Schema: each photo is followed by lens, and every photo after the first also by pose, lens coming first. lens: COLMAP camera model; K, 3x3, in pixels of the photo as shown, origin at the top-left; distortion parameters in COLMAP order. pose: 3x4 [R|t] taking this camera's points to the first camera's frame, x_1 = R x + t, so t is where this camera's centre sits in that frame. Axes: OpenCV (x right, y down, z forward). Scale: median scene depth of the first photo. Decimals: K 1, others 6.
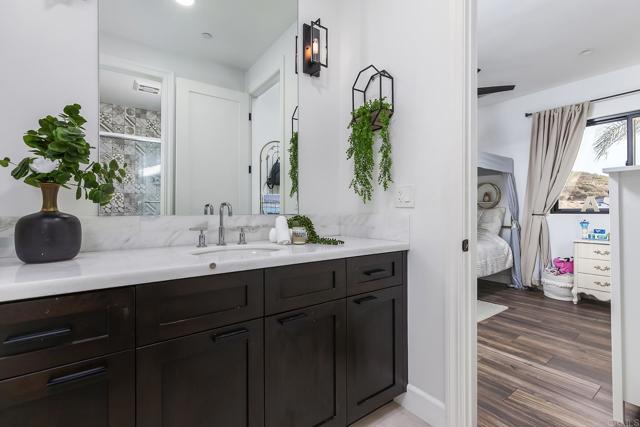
lens RADIAL K [[293.5, 0, 321.2], [0, 293.5, 210.2], [0, 0, 1]] dist [-0.002695, 0.000644]
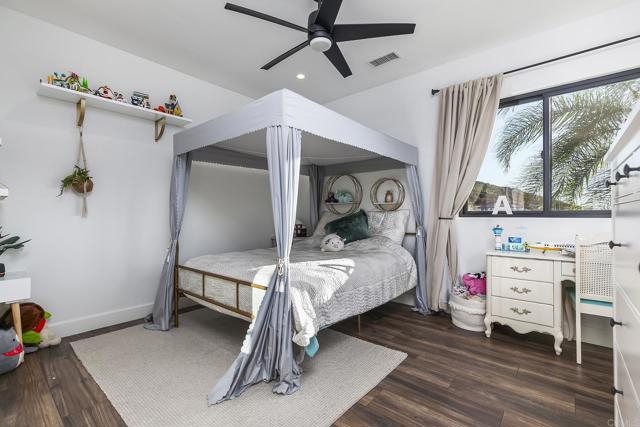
lens RADIAL K [[293.5, 0, 318.9], [0, 293.5, 213.9], [0, 0, 1]] dist [-0.002695, 0.000644]
pose [[0.973865, -0.002715, 0.227111, 0.243939], [0.001502, 0.999984, 0.005514, -0.002238], [-0.227122, -0.005029, 0.973853, 0.329435]]
